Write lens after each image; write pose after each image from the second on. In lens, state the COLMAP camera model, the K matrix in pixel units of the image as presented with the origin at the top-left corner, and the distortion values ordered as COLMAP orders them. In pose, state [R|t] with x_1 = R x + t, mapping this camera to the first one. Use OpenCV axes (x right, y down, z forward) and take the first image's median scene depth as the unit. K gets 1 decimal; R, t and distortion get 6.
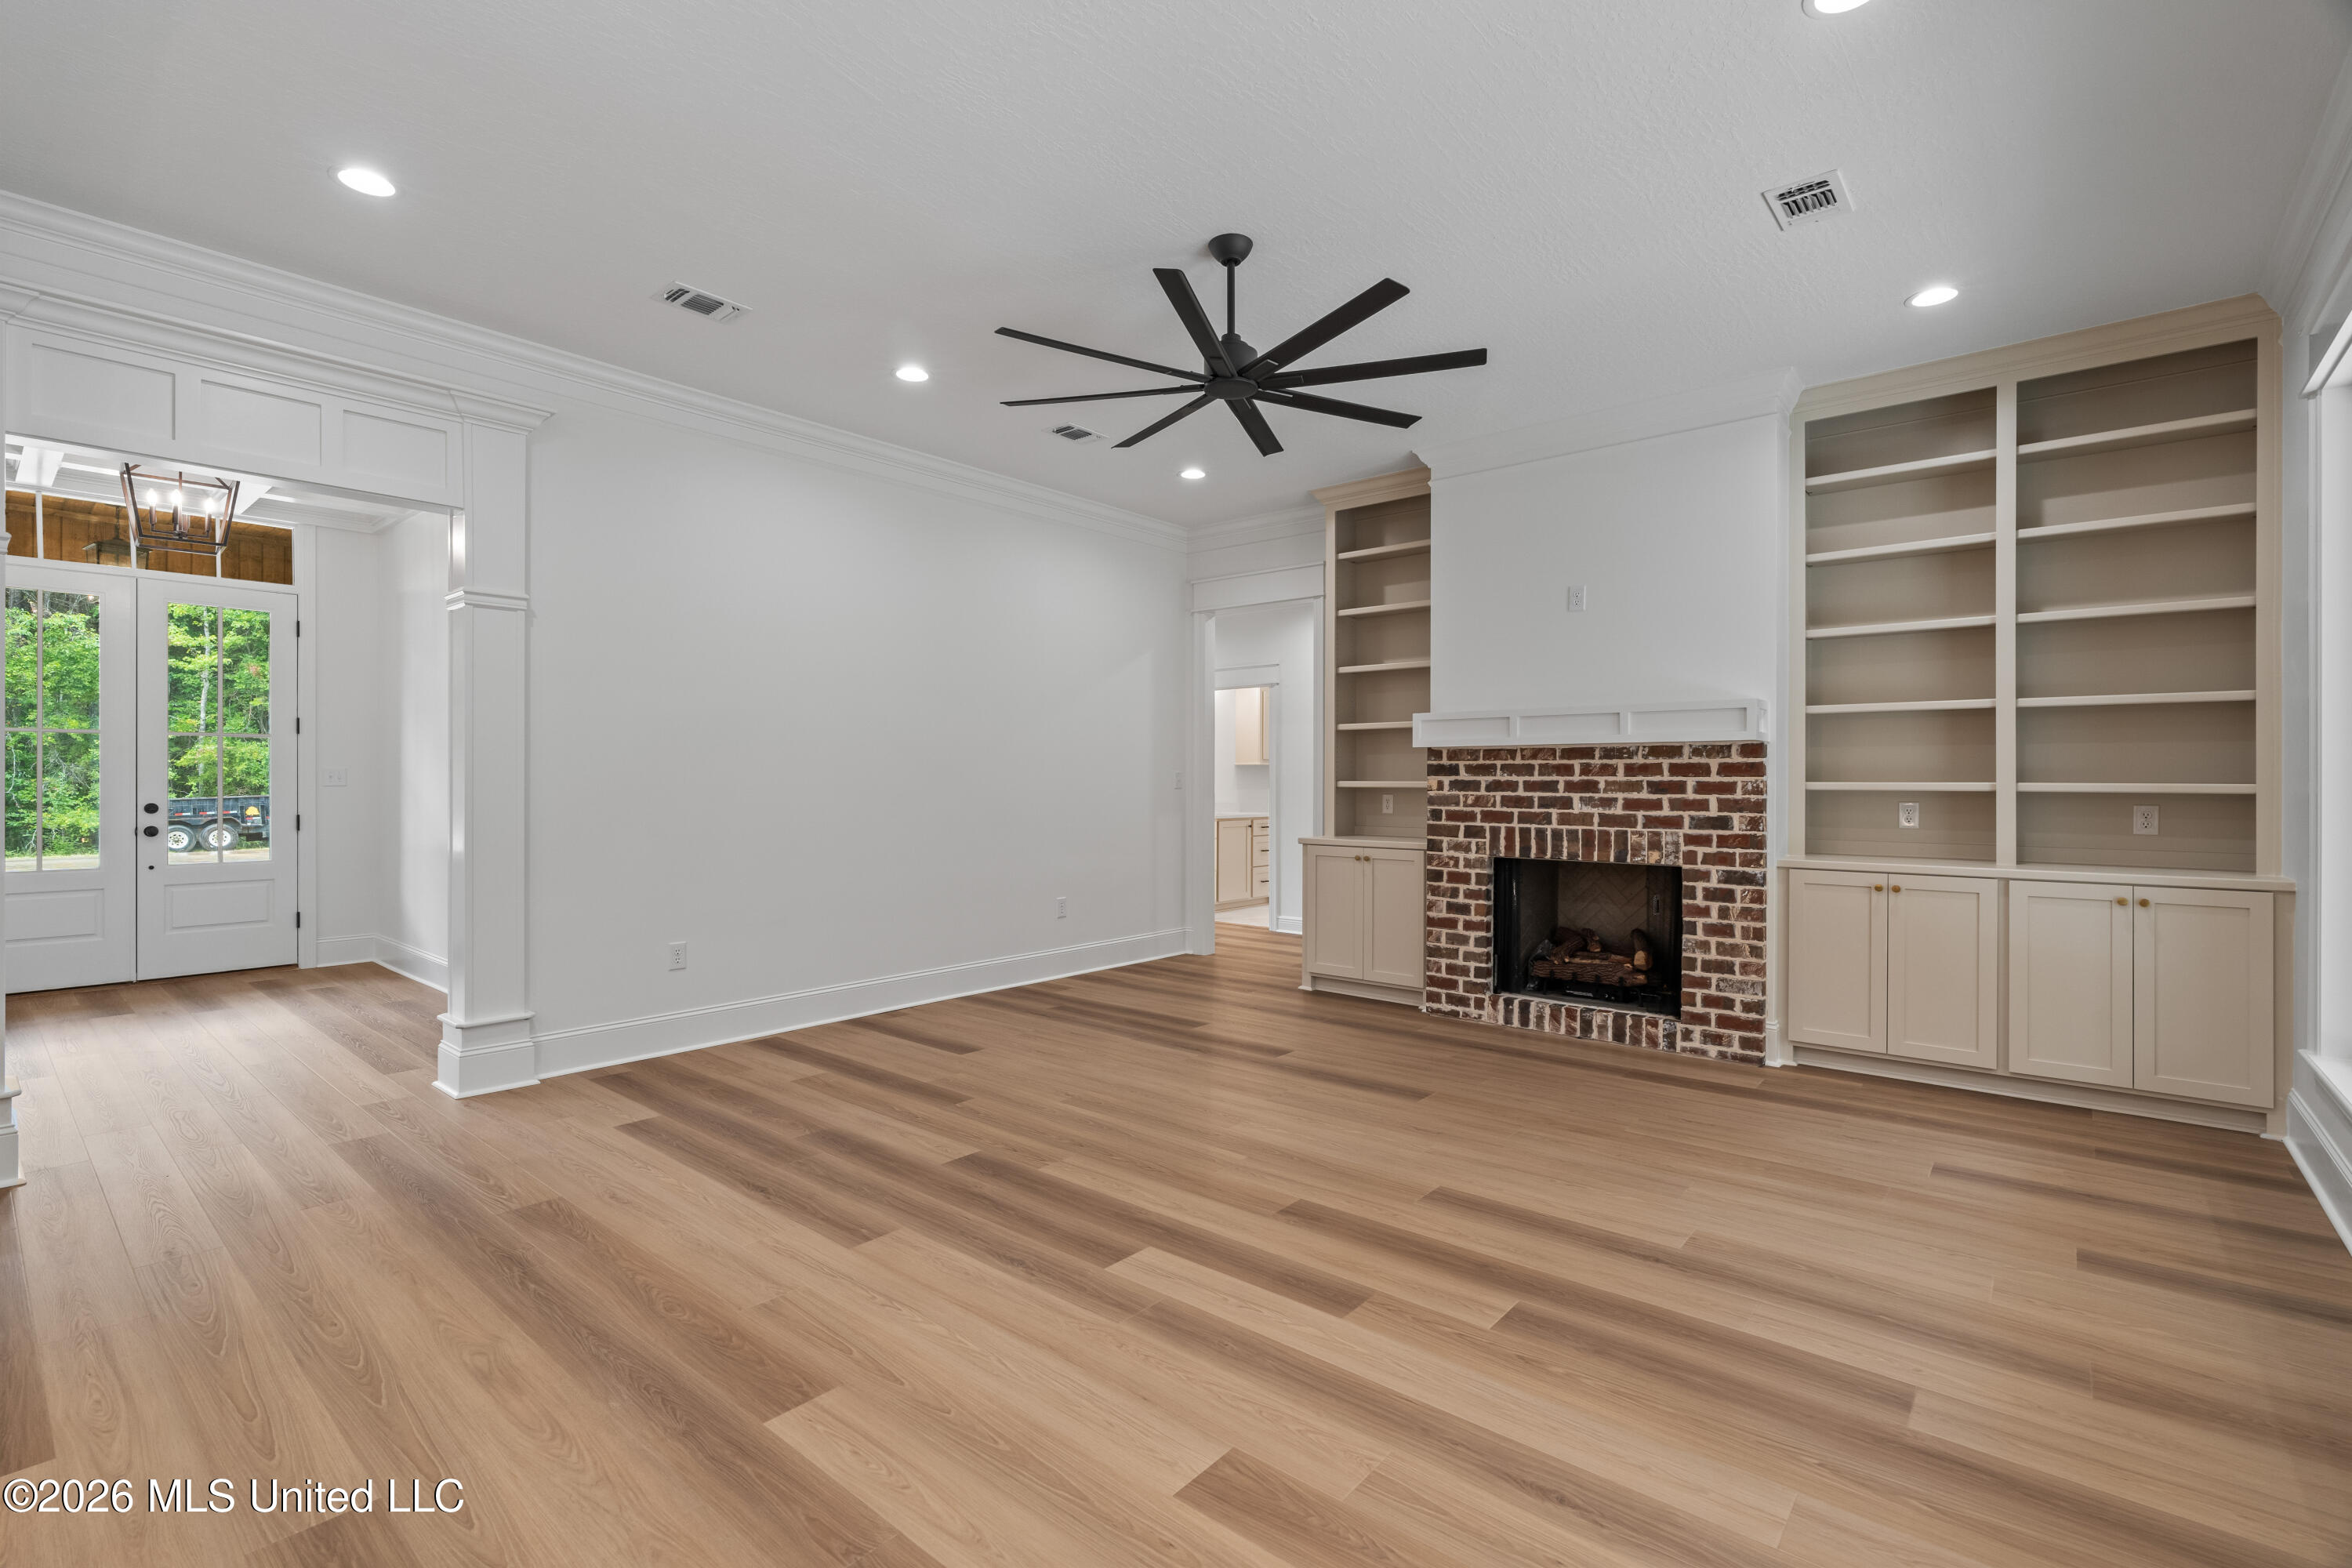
lens RADIAL K [[1055.1, 0, 1169.7], [0, 1055.1, 788.9], [0, 0, 1]] dist [-0.005751, -0.000328]
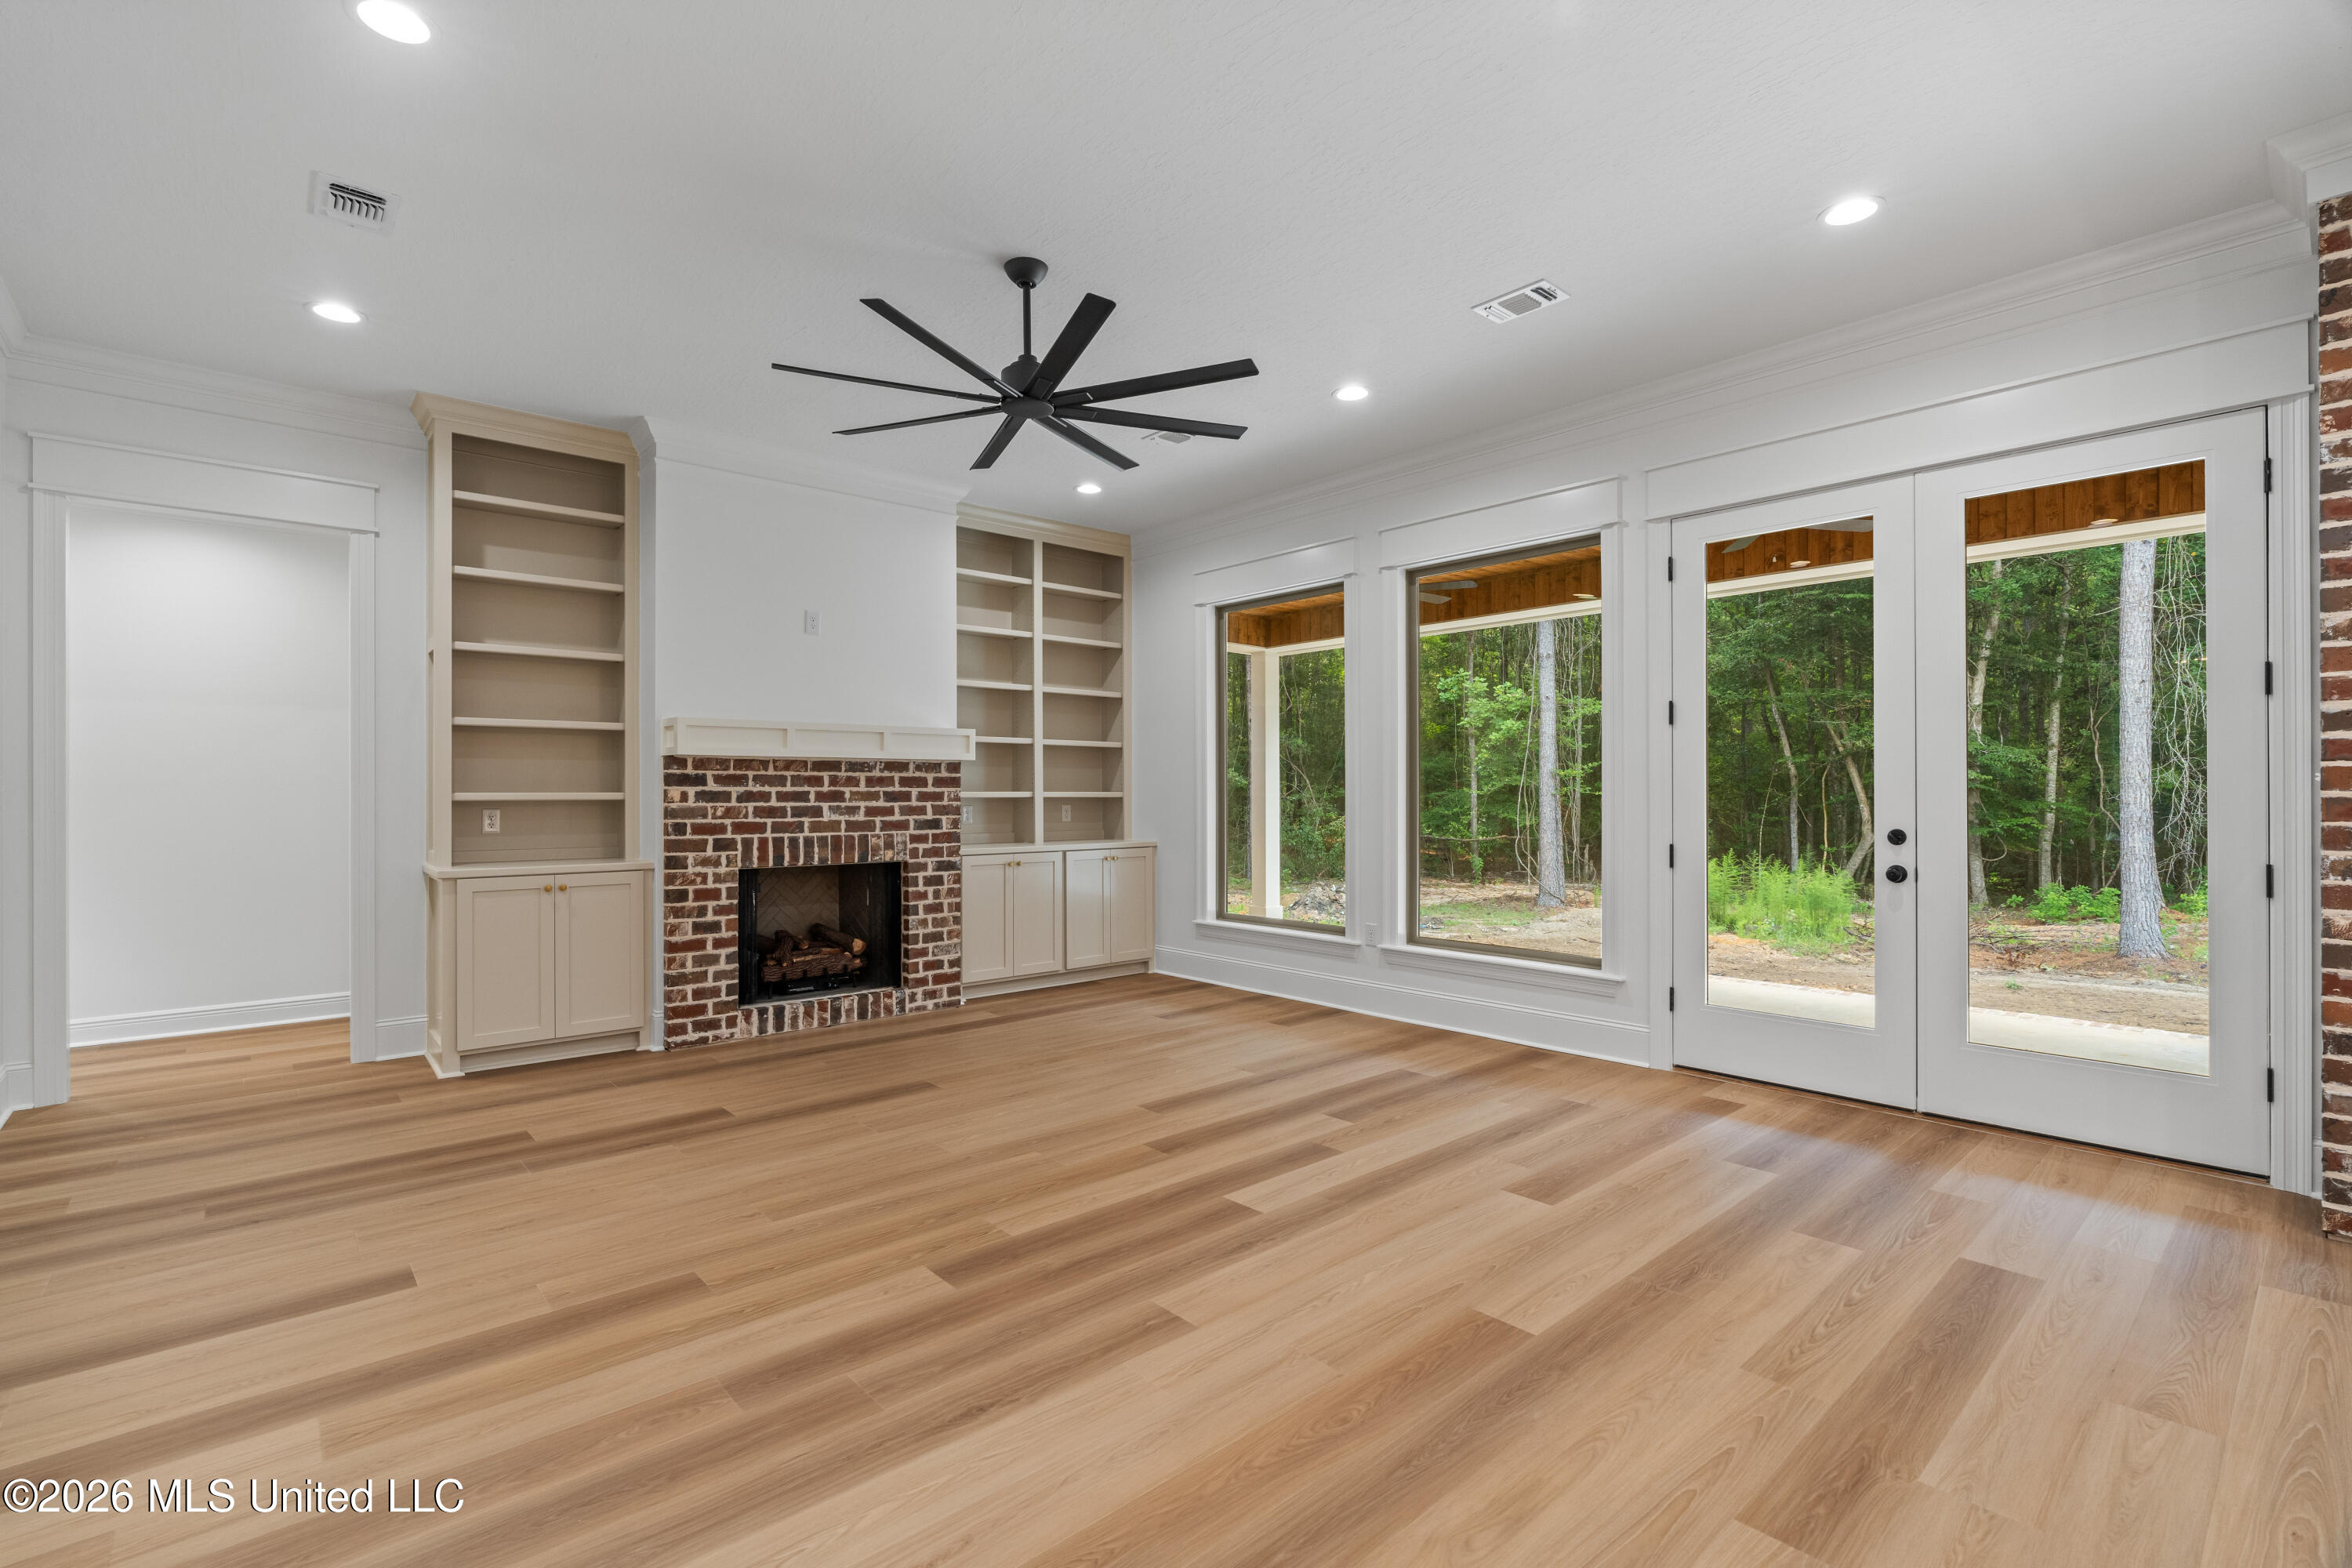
lens RADIAL K [[1055.1, 0, 1169.7], [0, 1055.1, 788.9], [0, 0, 1]] dist [-0.005751, -0.000328]
pose [[0.142553, 0.000609, 0.989787, -0.679470], [0.009928, 0.999949, -0.002045, -0.004636], [-0.989737, 0.010118, 0.142540, 0.518732]]
